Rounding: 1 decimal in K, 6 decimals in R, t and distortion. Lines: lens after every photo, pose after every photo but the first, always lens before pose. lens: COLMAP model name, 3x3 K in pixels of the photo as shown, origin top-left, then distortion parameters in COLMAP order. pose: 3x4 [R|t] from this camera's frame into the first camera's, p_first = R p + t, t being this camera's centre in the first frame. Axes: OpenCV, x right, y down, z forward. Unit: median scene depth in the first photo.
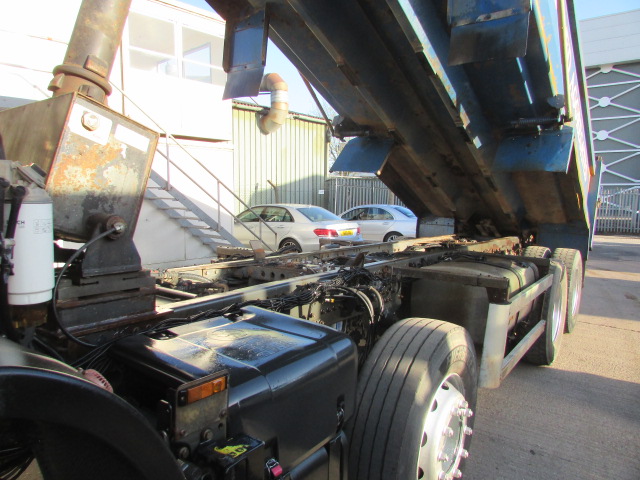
lens RADIAL K [[448.0, 0, 317.3], [0, 448.0, 239.0], [0, 0, 1]] dist [-0.003501, -0.002626]
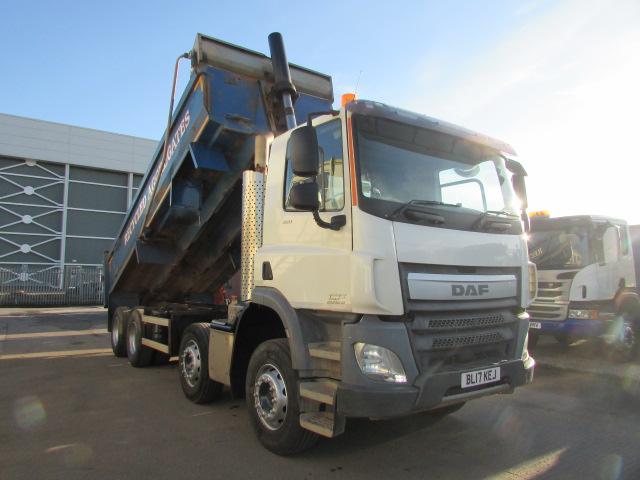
lens RADIAL K [[448.8, 0, 320.0], [0, 448.8, 240.0], [0, 0, 1]] dist [-0.004451, -0.002166]
pose [[0.287707, 0.072888, 0.954941, -1.139528], [0.088347, 0.990828, -0.102245, -0.017713], [-0.953635, 0.113782, 0.278628, -0.000059]]
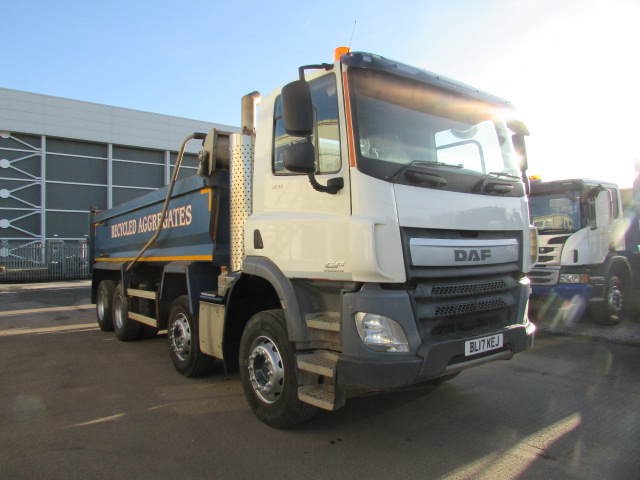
lens RADIAL K [[448.0, 0, 317.3], [0, 448.0, 239.0], [0, 0, 1]] dist [-0.003501, -0.002626]
pose [[0.262064, 0.006640, 0.965028, -1.105298], [0.107322, 0.993573, -0.035981, -0.016000], [-0.959064, 0.112998, 0.259667, 0.025655]]
